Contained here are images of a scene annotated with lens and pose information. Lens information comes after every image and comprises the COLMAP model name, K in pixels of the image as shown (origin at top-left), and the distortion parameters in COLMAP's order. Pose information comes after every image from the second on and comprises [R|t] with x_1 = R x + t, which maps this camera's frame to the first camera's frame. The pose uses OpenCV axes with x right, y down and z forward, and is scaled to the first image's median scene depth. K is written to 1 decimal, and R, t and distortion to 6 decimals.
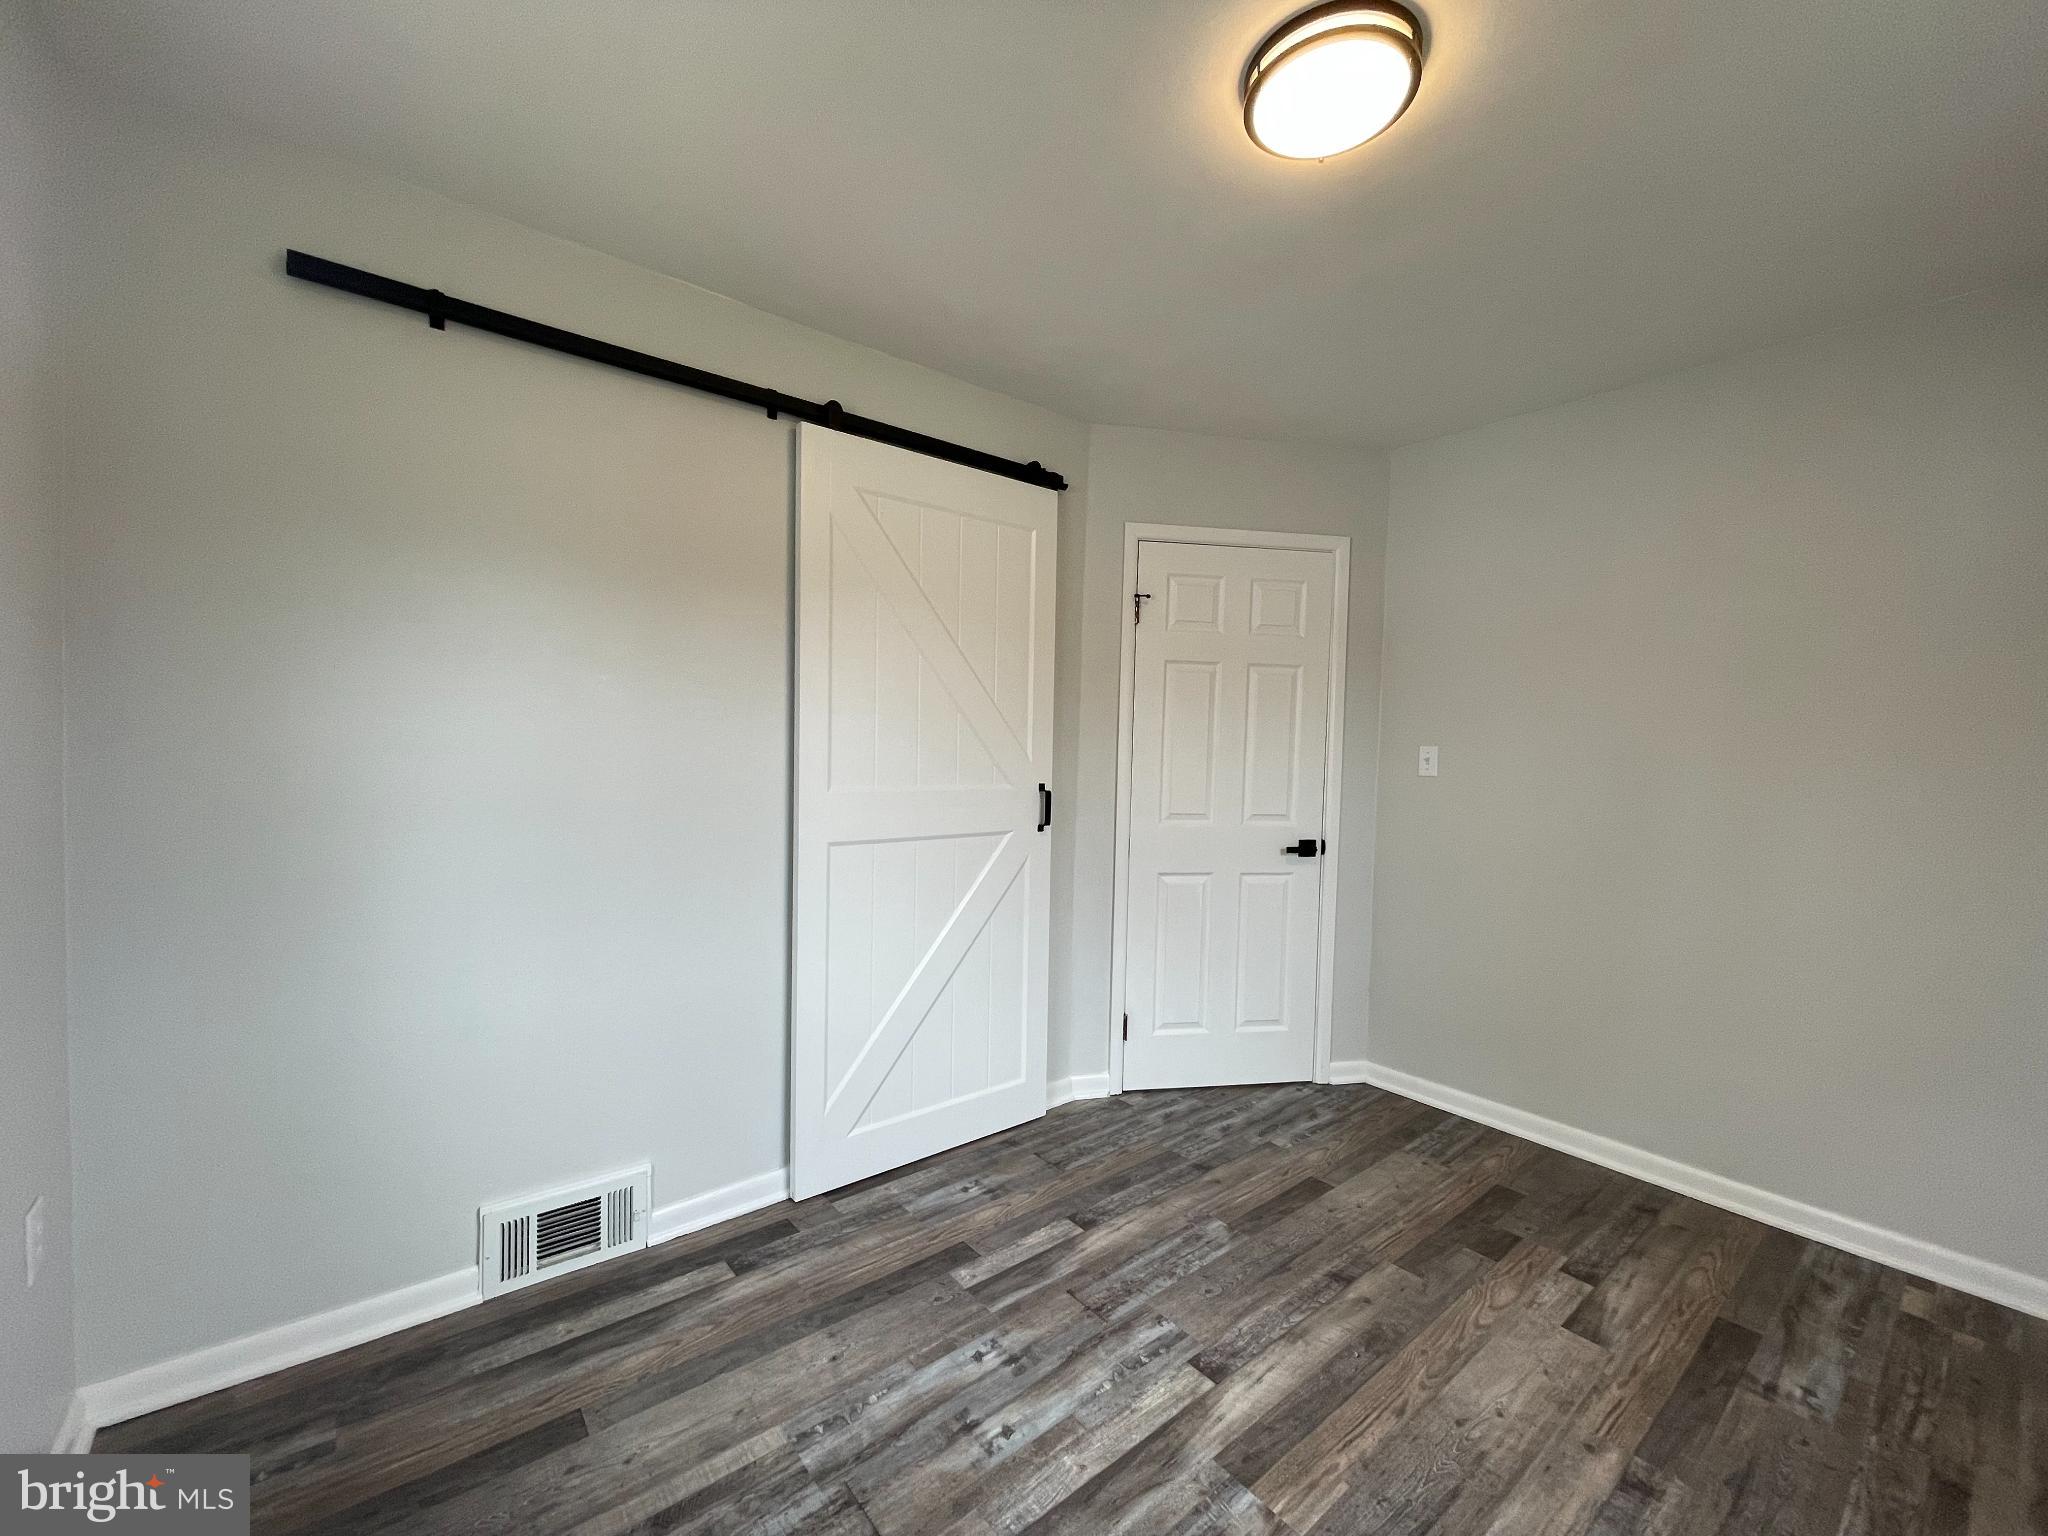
lens RADIAL K [[822.1, 0, 1013.6], [0, 822.1, 773.2], [0, 0, 1]] dist [-0.002055, -0.000298]
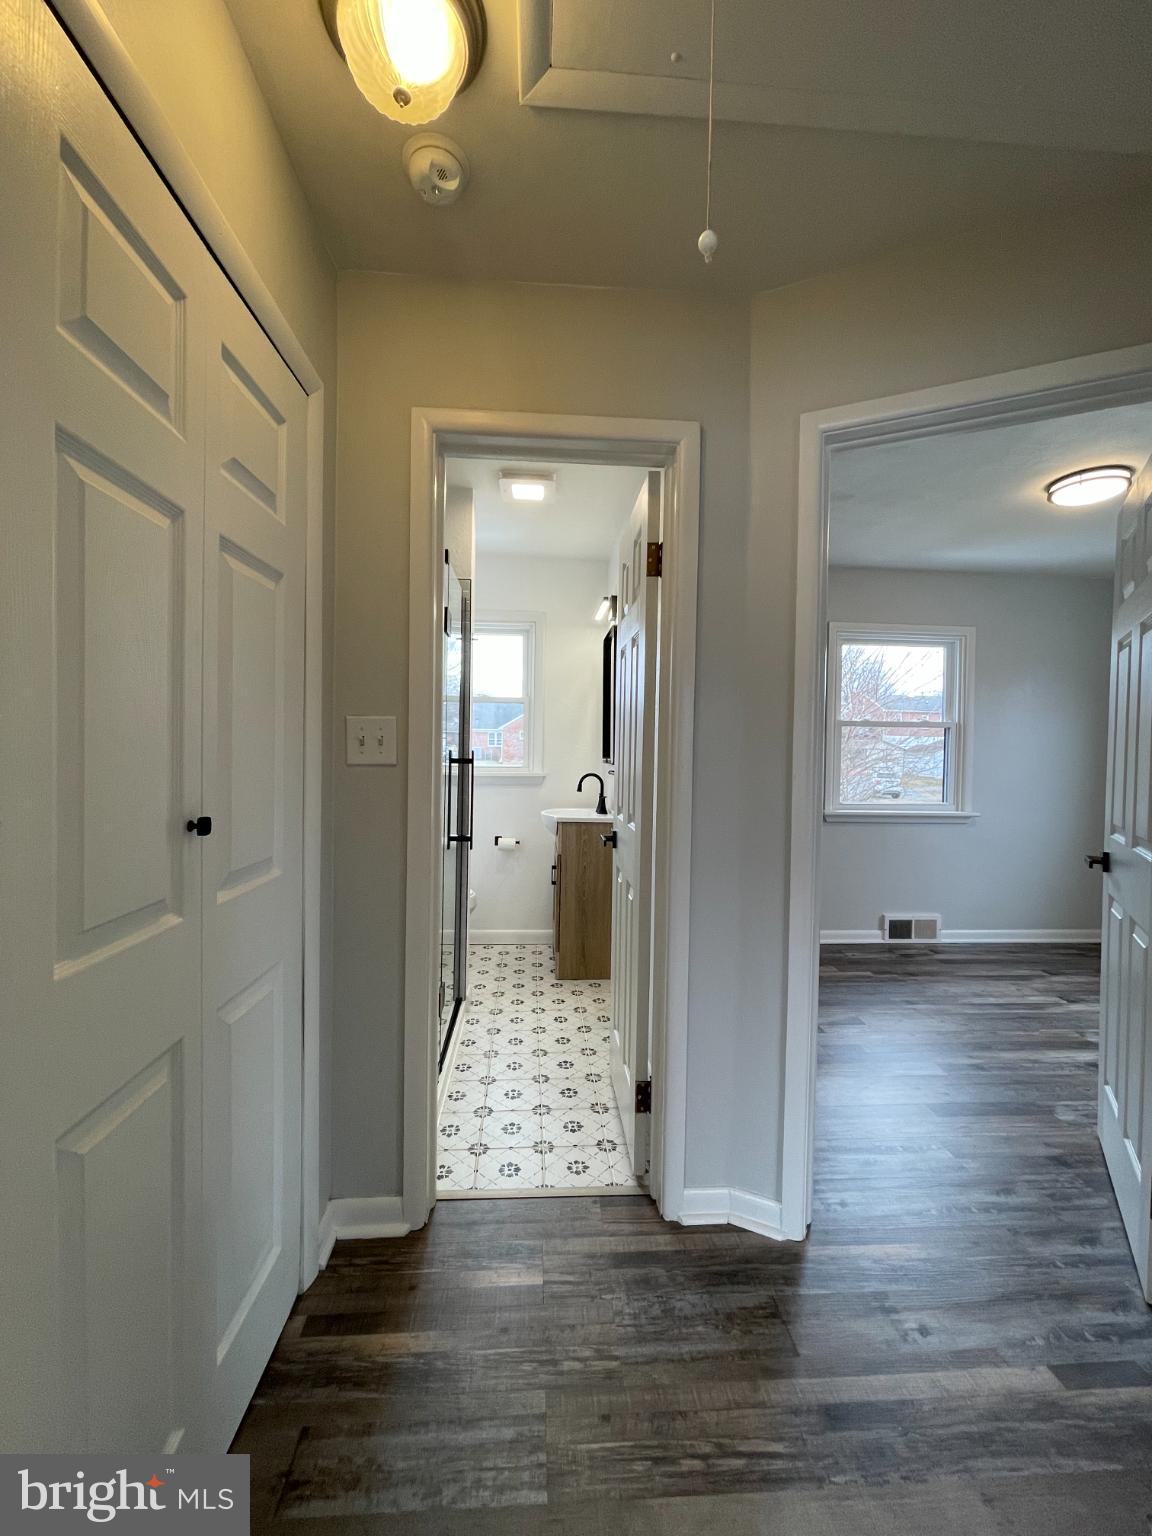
lens RADIAL K [[616.6, 0, 579.4], [0, 616.6, 759.3], [0, 0, 1]] dist [-0.002055, -0.000298]
pose [[-0.825014, -0.046876, 0.563165, 0.425558], [-0.018539, 0.998262, 0.055932, -0.050472], [-0.564808, 0.035704, -0.824449, 2.624724]]
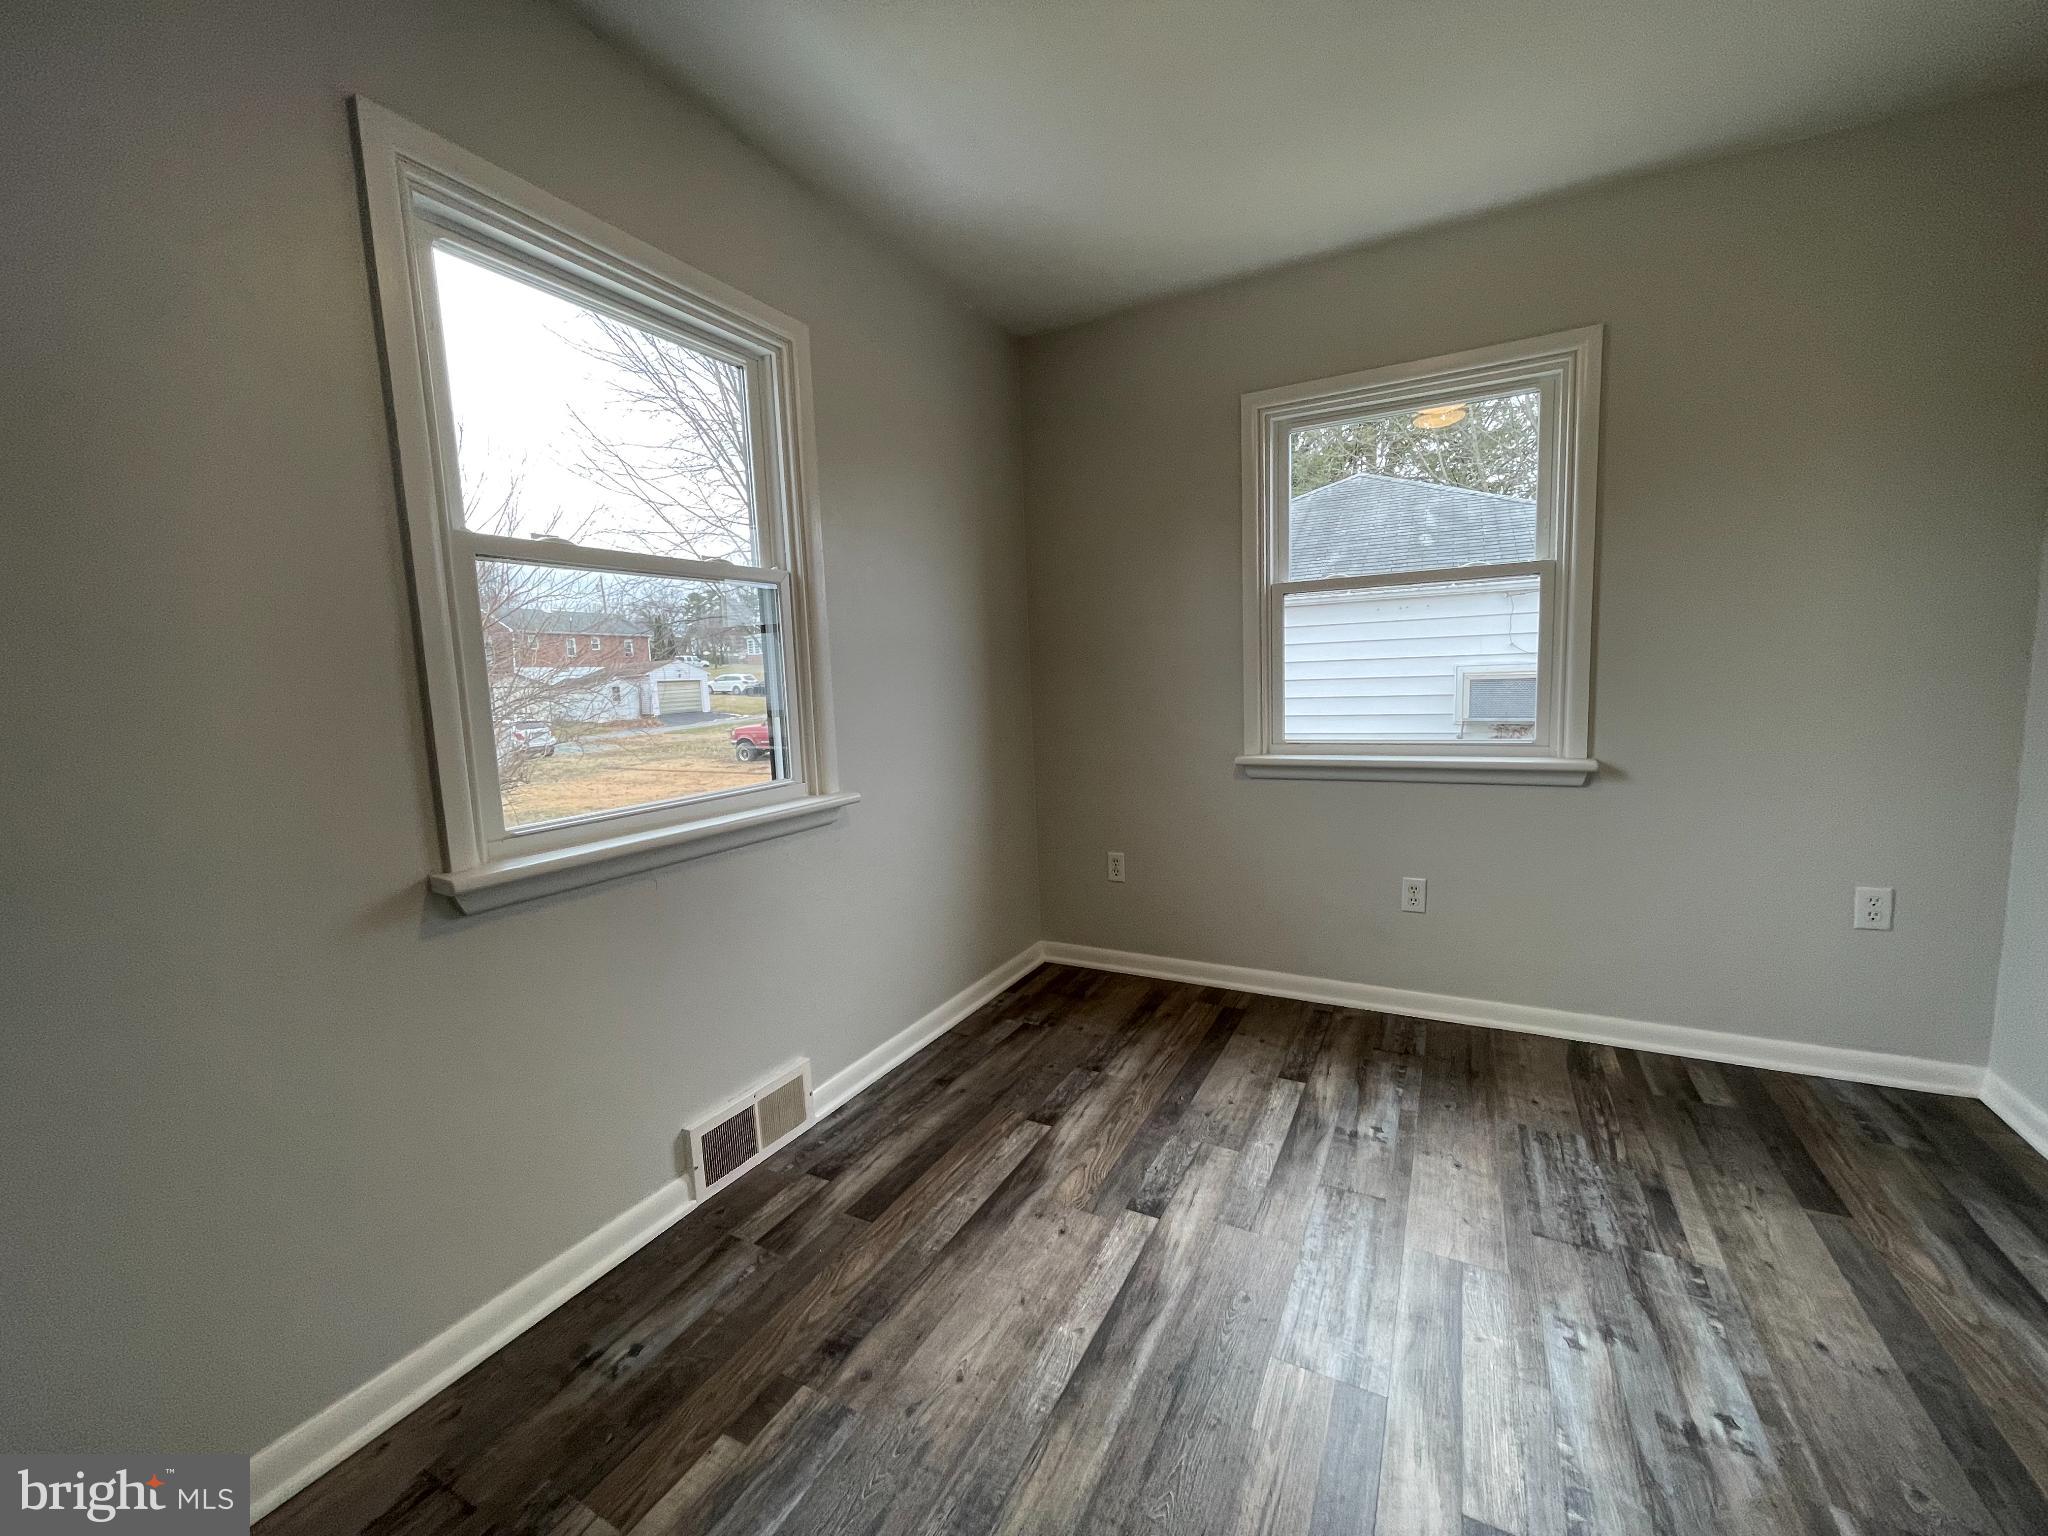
lens RADIAL K [[822.1, 0, 1015.7], [0, 822.1, 773.1], [0, 0, 1]] dist [-0.002055, -0.000298]
pose [[-0.919991, 0.060220, -0.387287, 0.730462], [0.006364, 0.990291, 0.138864, 0.035770], [0.391889, 0.125289, -0.911442, 1.253905]]
